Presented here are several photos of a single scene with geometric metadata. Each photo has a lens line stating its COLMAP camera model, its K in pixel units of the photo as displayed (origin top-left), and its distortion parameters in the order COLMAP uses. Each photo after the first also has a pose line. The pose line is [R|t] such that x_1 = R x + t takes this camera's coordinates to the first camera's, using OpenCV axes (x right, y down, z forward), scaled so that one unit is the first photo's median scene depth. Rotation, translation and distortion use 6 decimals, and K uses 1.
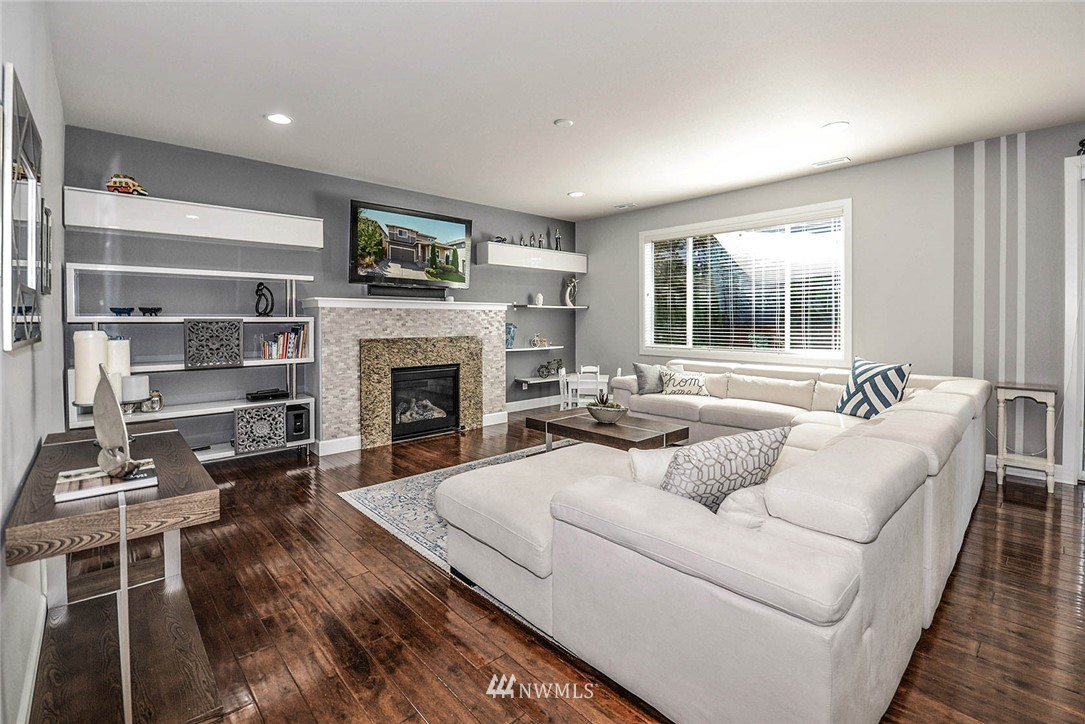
lens RADIAL K [[483.1, 0, 557.6], [0, 483.1, 329.5], [0, 0, 1]] dist [-0.011239, -0.000715]
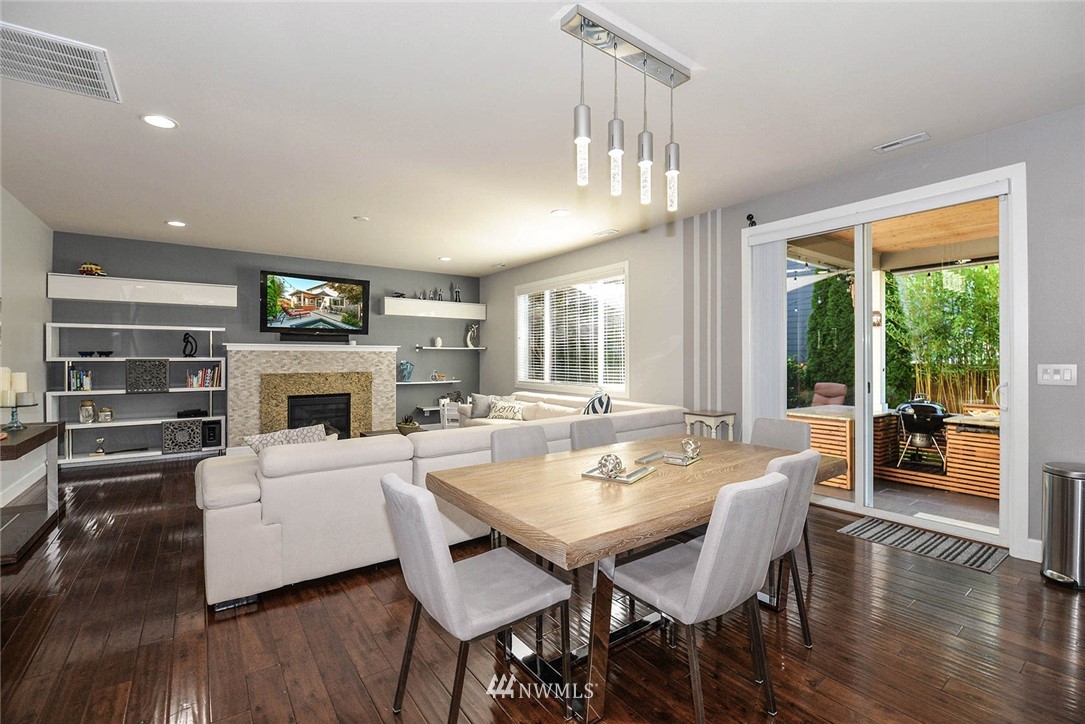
lens RADIAL K [[483.1, 0, 580.0], [0, 483.1, 355.8], [0, 0, 1]] dist [-0.011239, -0.000715]
pose [[0.993315, -0.000795, -0.115433, 0.617622], [-0.001836, 0.999741, -0.022684, -0.001147], [0.115421, 0.022744, 0.993056, -0.232624]]
